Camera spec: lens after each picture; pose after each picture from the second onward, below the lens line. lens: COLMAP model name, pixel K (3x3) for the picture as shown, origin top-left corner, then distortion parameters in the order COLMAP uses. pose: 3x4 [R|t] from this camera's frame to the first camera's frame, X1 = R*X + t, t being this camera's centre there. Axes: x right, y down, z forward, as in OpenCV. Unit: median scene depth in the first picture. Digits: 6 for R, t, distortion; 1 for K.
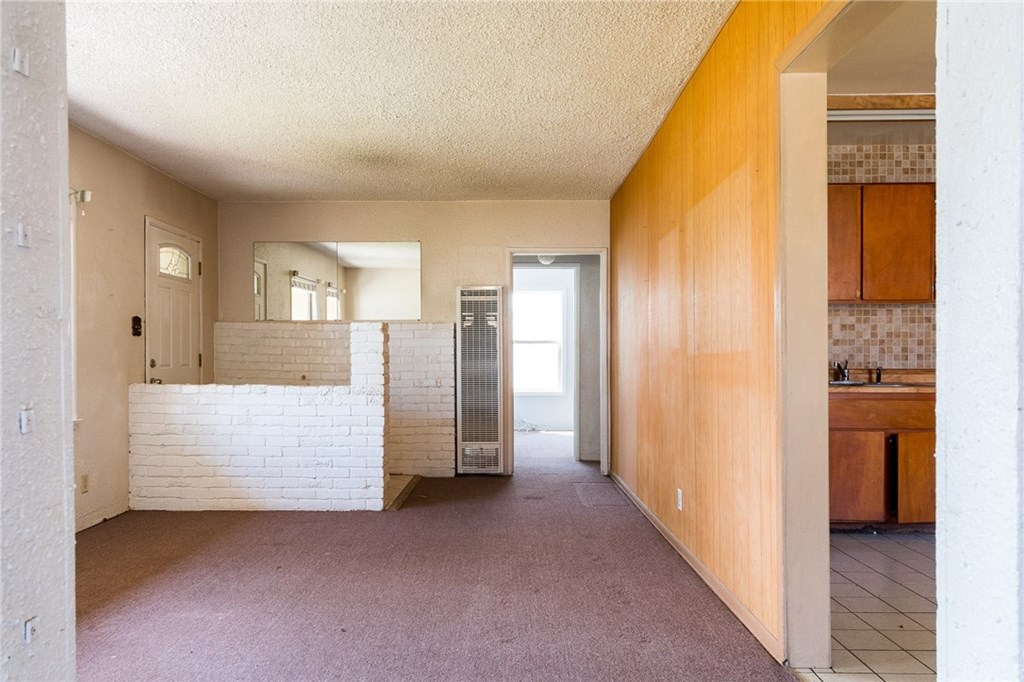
lens RADIAL K [[704.8, 0, 511.9], [0, 704.8, 351.5], [0, 0, 1]] dist [0.003593, -0.000009]
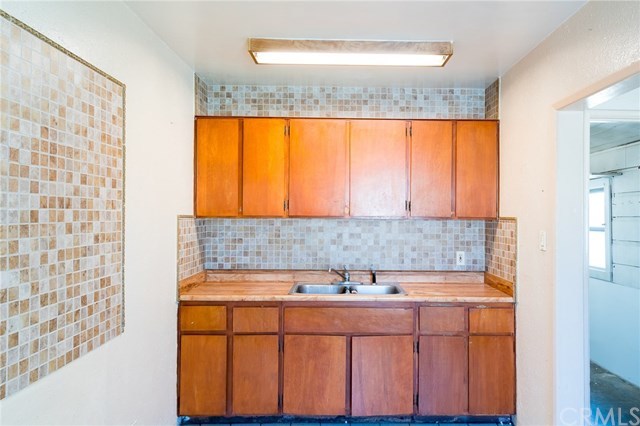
lens RADIAL K [[440.5, 0, 319.2], [0, 440.5, 208.5], [0, 0, 1]] dist [0.003593, -0.000009]
pose [[0.998913, 0.009737, 0.045580, 0.380514], [-0.008503, 0.999594, -0.027183, -0.060397], [-0.045827, 0.026766, 0.998591, 0.245753]]
